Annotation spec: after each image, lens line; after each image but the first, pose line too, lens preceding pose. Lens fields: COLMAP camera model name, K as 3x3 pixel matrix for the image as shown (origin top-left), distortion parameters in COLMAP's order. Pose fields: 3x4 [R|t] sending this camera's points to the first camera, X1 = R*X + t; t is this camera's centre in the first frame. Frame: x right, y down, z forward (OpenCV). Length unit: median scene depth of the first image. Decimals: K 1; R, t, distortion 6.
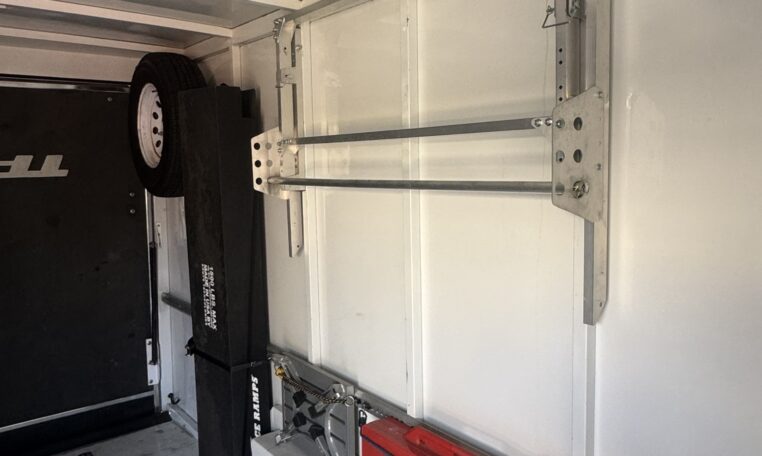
lens RADIAL K [[590.6, 0, 377.7], [0, 590.6, 215.4], [0, 0, 1]] dist [-0.009466, -0.004769]
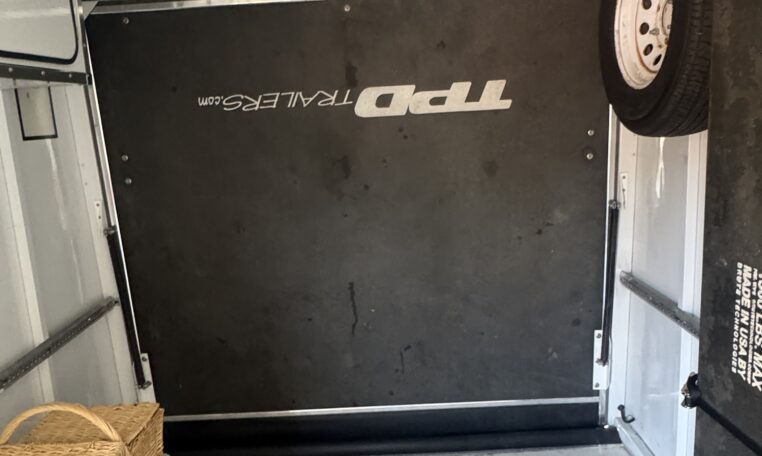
lens RADIAL K [[590.6, 0, 380.3], [0, 590.6, 230.5], [0, 0, 1]] dist [-0.009466, -0.004769]
pose [[0.775666, 0.099598, -0.623235, -0.154784], [-0.021273, 0.991035, 0.131900, -0.006937], [0.630785, -0.089052, 0.770831, 0.272155]]
